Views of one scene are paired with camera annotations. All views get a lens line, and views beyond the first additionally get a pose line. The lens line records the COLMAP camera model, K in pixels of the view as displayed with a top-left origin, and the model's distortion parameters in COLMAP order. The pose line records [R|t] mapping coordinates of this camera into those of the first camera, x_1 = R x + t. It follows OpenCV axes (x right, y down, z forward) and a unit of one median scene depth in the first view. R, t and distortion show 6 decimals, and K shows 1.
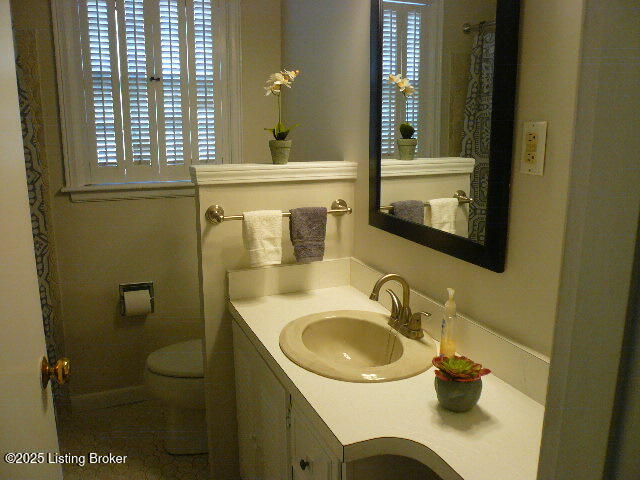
lens RADIAL K [[536.7, 0, 321.1], [0, 536.7, 237.9], [0, 0, 1]] dist [-0.116301, 0.086288]
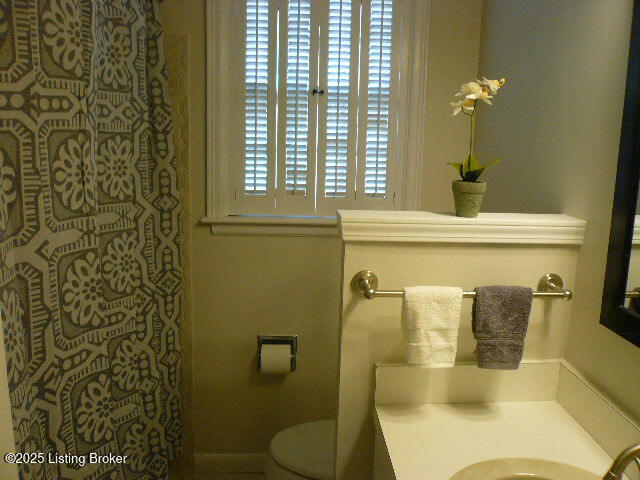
lens RADIAL K [[536.7, 0, 323.6], [0, 536.7, 240.6], [0, 0, 1]] dist [-0.116301, 0.086288]
pose [[0.941303, 0.082414, -0.327349, -0.018409], [-0.091021, 0.995788, -0.011035, -0.065996], [0.325061, 0.040183, 0.944839, 0.239677]]
